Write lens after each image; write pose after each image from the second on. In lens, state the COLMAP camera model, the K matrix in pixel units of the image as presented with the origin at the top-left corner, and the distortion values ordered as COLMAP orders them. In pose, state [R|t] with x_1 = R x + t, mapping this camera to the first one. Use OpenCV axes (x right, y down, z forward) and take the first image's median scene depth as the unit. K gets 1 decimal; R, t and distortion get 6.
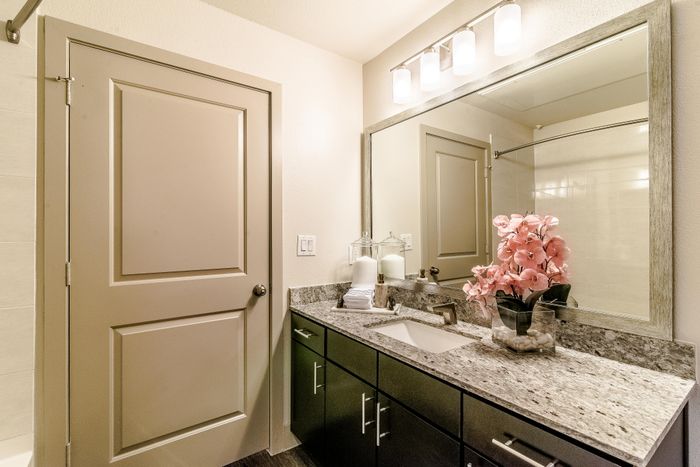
lens RADIAL K [[315.7, 0, 347.8], [0, 315.7, 229.9], [0, 0, 1]] dist [0.000099, 0.000867]
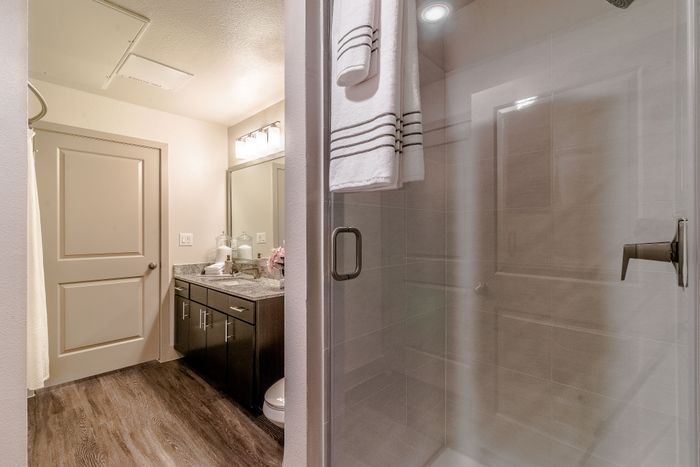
lens RADIAL K [[315.7, 0, 350.2], [0, 315.7, 231.2], [0, 0, 1]] dist [0.000099, 0.000867]
pose [[0.980186, 0.003131, 0.198057, 0.430800], [-0.004801, 0.999957, 0.007952, -0.014032], [-0.198023, -0.008746, 0.980158, -0.892375]]
